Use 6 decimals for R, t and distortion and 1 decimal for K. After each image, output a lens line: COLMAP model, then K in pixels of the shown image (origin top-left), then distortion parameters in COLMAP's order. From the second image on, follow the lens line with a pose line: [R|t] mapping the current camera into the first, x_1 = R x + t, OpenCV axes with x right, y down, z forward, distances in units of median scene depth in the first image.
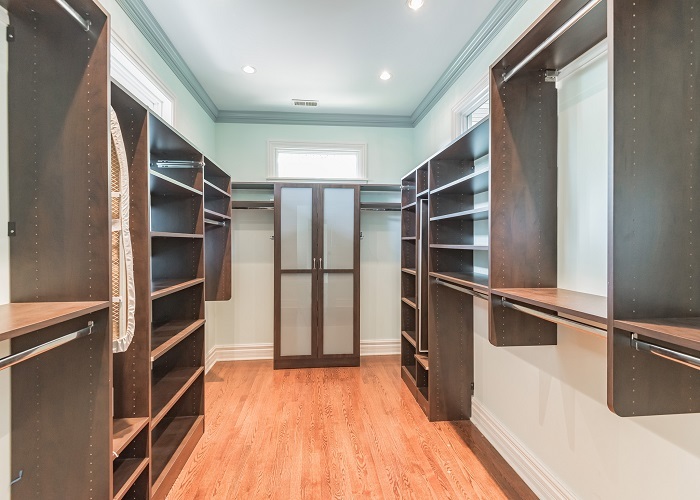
lens RADIAL K [[337.2, 0, 350.0], [0, 337.2, 247.9], [0, 0, 1]] dist [0.004178, 0.000434]
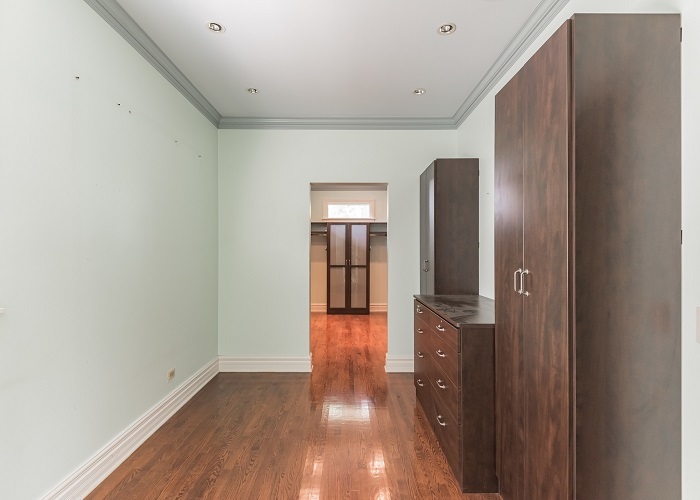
lens RADIAL K [[337.2, 0, 349.8], [0, 337.2, 249.3], [0, 0, 1]] dist [0.004178, 0.000434]
pose [[0.991665, 0.000947, -0.128840, 0.167807], [-0.000593, 0.999996, 0.002786, -0.036140], [0.128842, -0.002687, 0.991661, -0.967174]]
